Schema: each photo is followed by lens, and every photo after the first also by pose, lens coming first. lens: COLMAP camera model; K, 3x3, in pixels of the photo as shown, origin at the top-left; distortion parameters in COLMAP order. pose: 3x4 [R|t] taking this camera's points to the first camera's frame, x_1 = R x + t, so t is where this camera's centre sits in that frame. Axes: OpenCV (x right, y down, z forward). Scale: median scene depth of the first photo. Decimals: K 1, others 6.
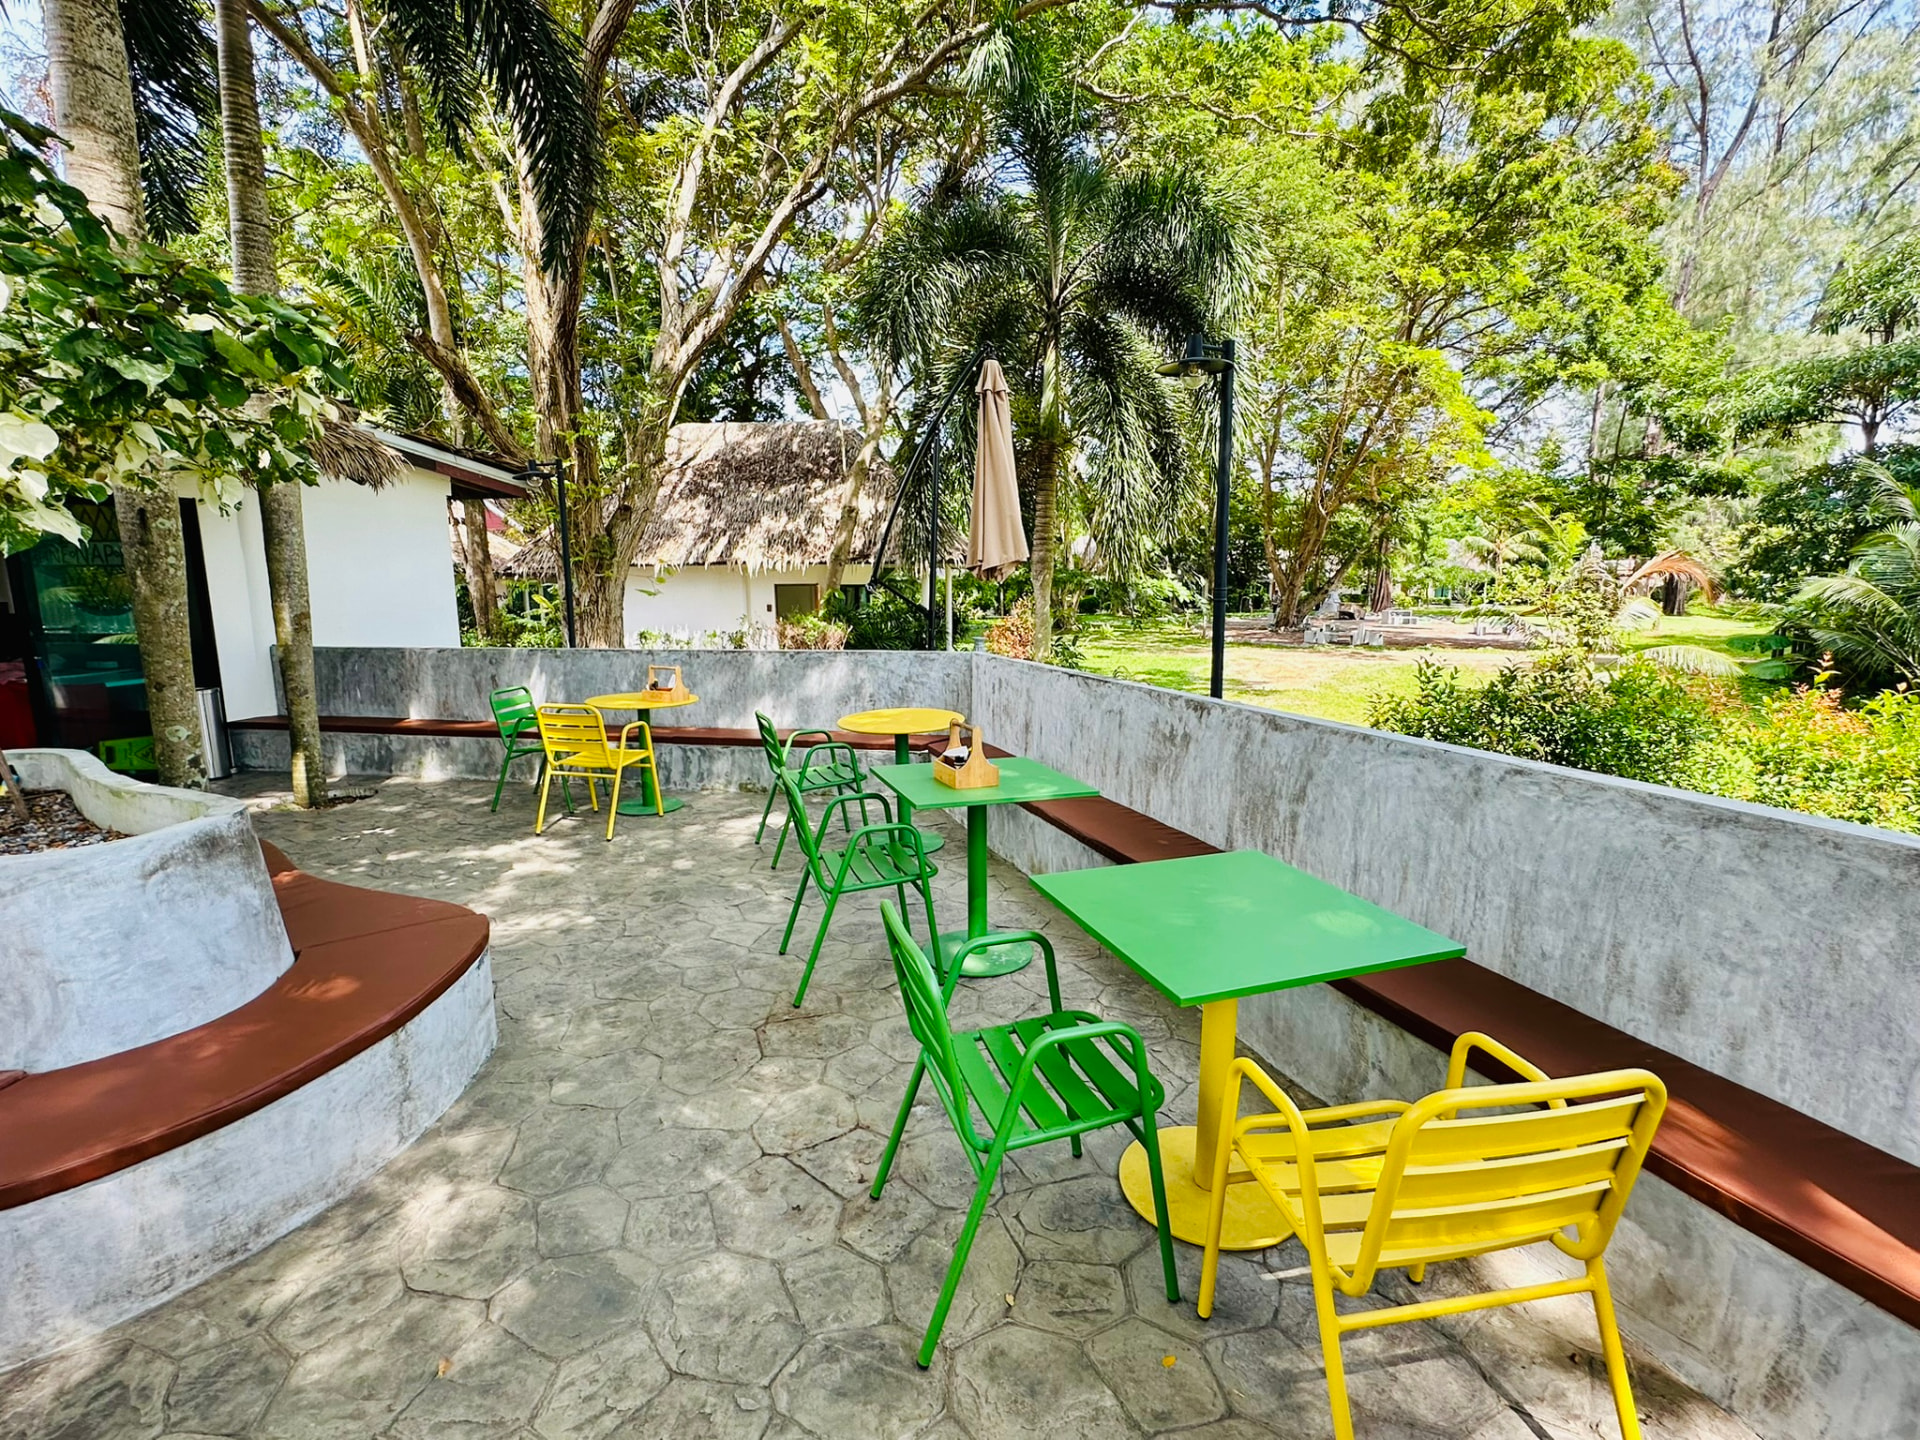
lens RADIAL K [[872.7, 0, 966.5], [0, 872.7, 723.2], [0, 0, 1]] dist [-0.006555, 0.000943]
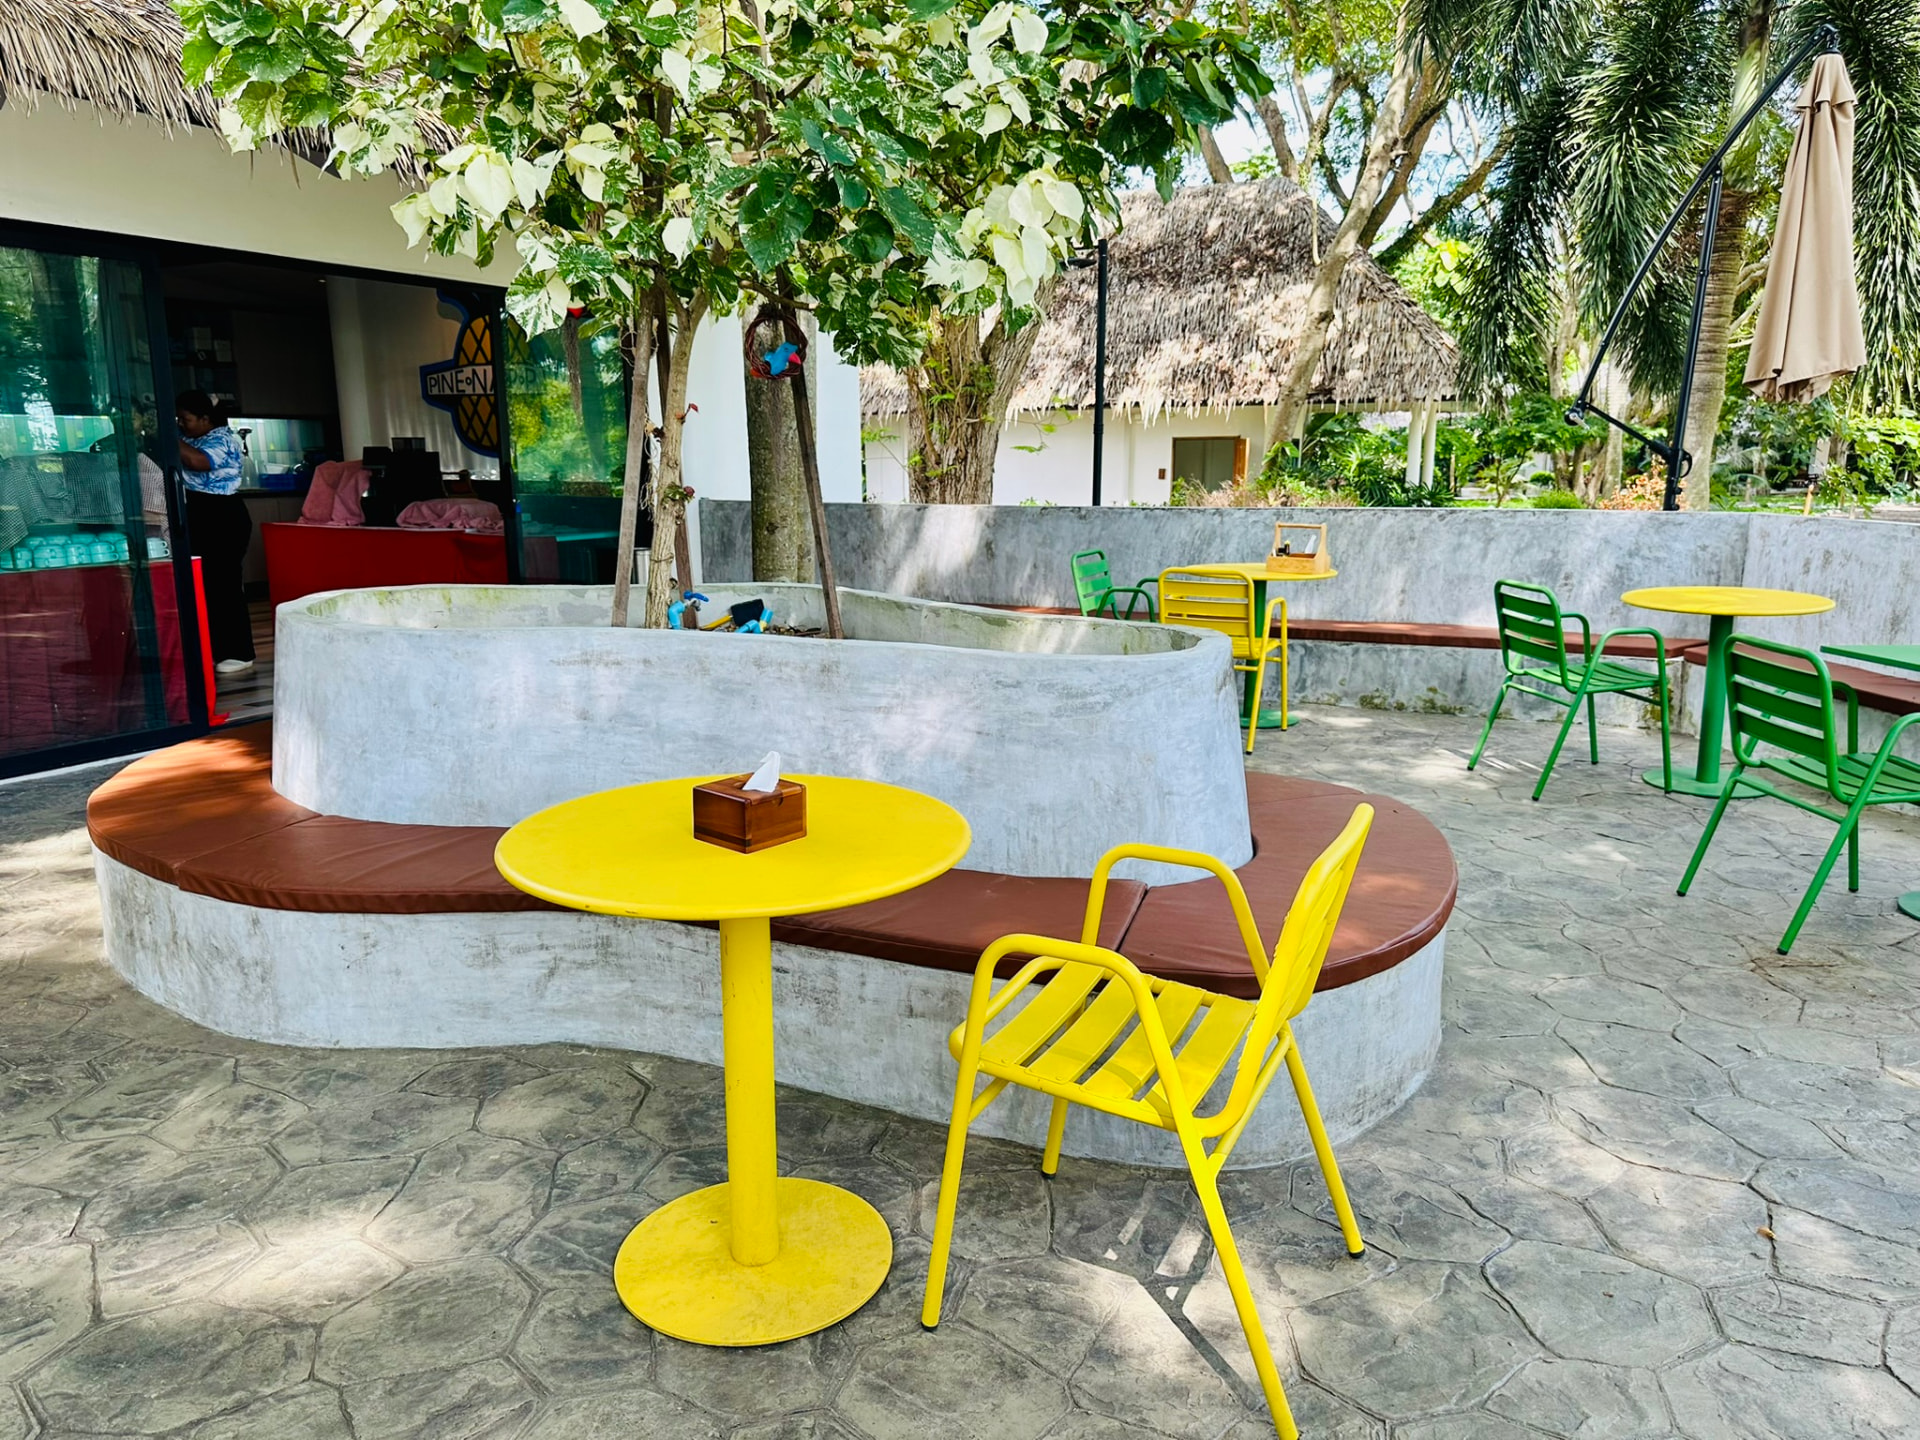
lens RADIAL K [[1339.7, 0, 948.9], [0, 1339.7, 740.3], [0, 0, 1]] dist [0.023564, -0.043202]
pose [[0.962438, 0.057274, -0.265390, -0.098895], [-0.043156, 0.997341, 0.058731, 0.018731], [0.268048, -0.045071, 0.962351, -0.046279]]
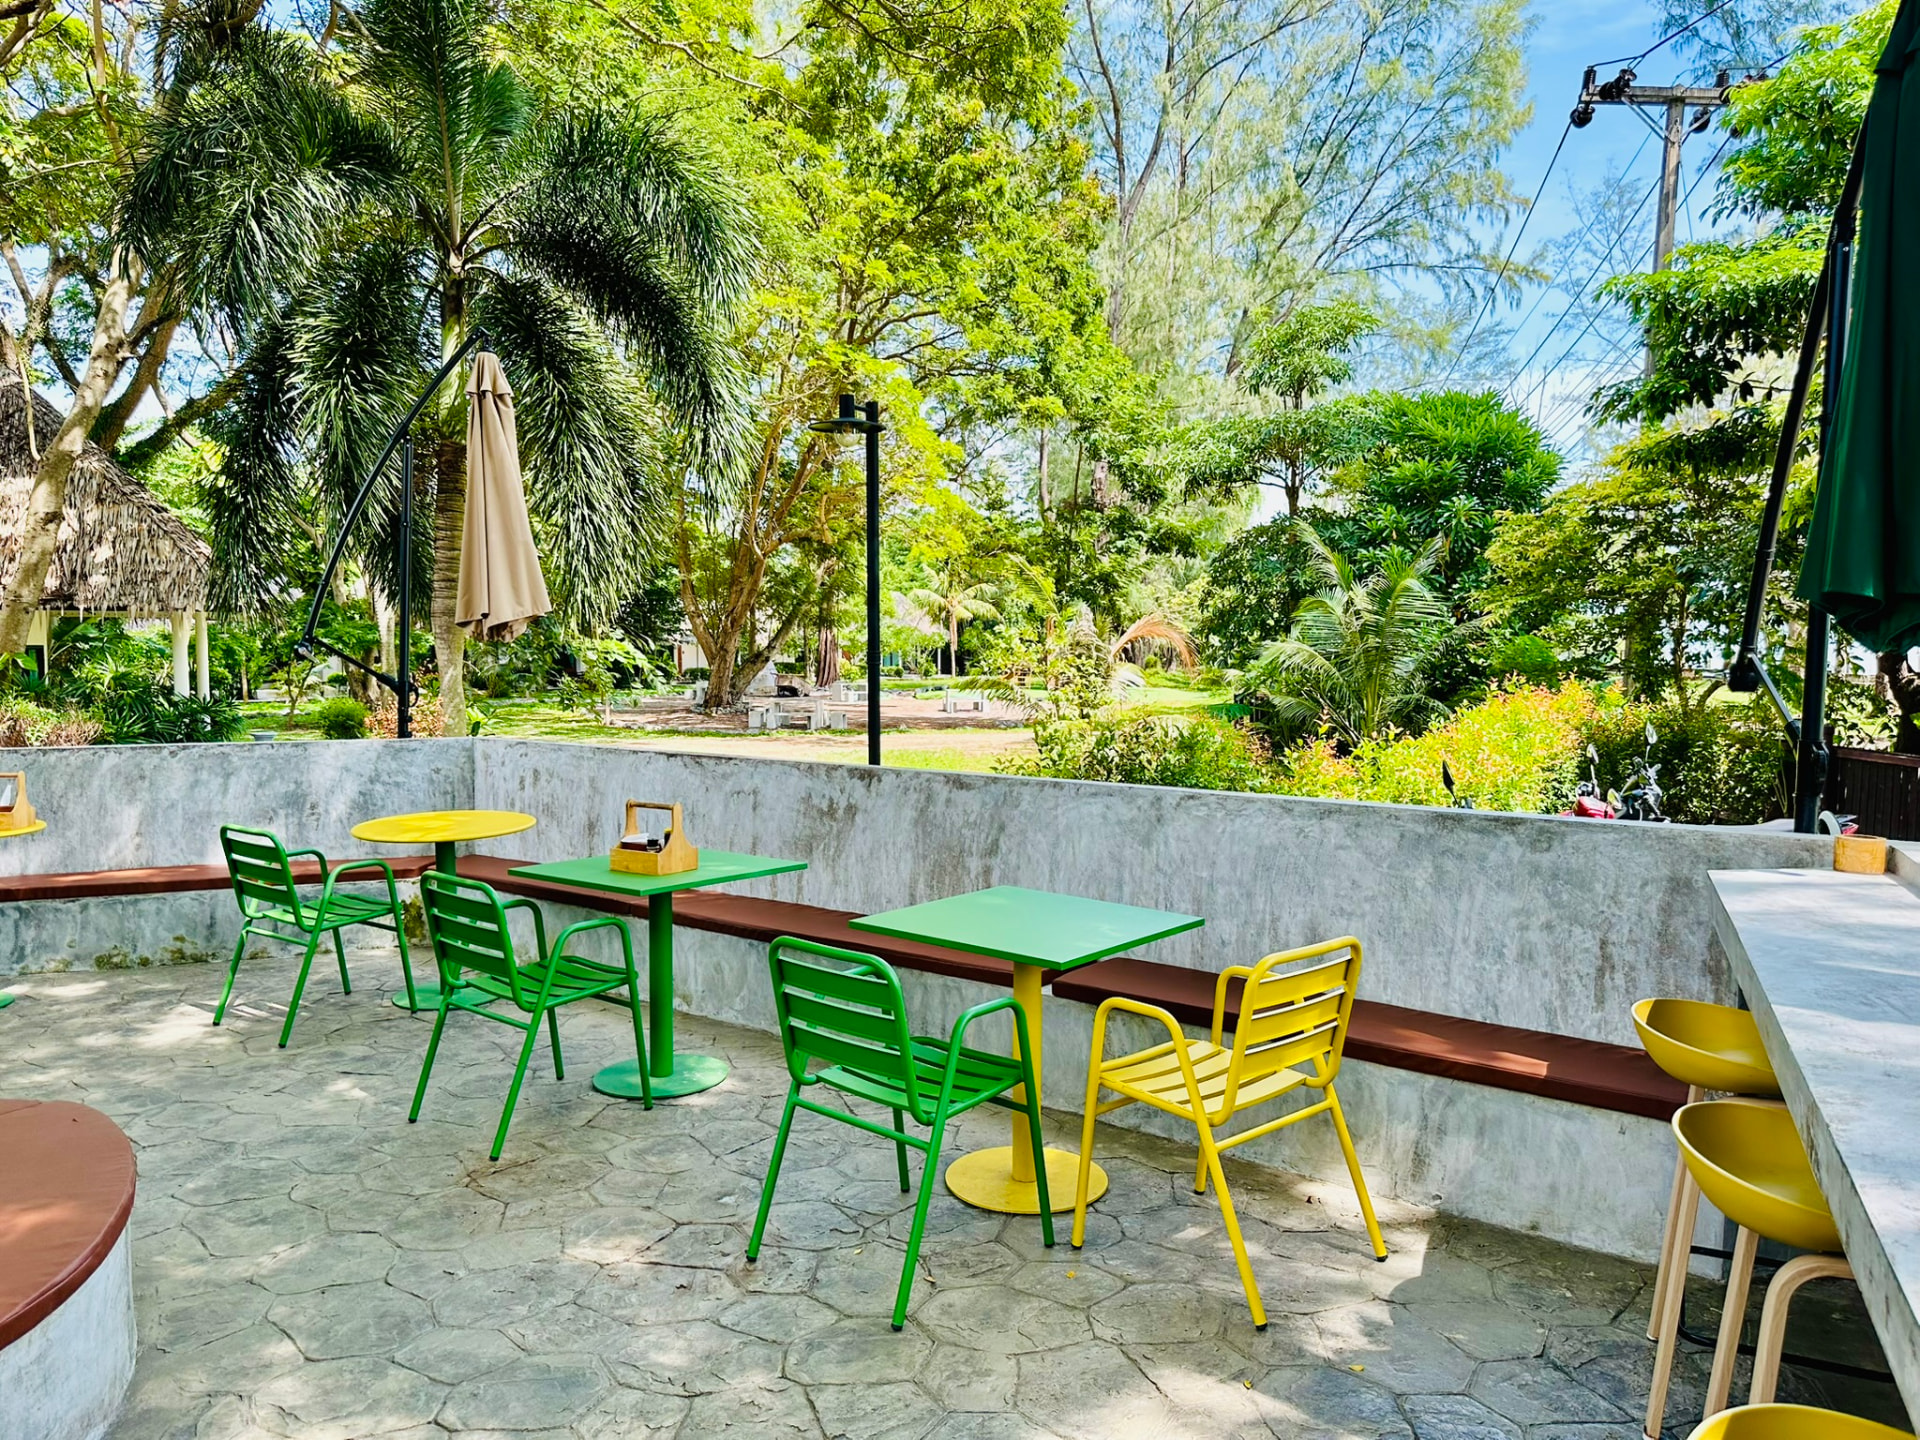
lens RADIAL K [[1334.9, 0, 956.5], [0, 1334.9, 737.0], [0, 0, 1]] dist [0.049043, -0.065745]
pose [[0.849921, -0.032044, 0.525935, -0.080746], [0.080491, 0.994330, -0.069493, 0.009754], [-0.520726, 0.101396, 0.847681, -0.054848]]
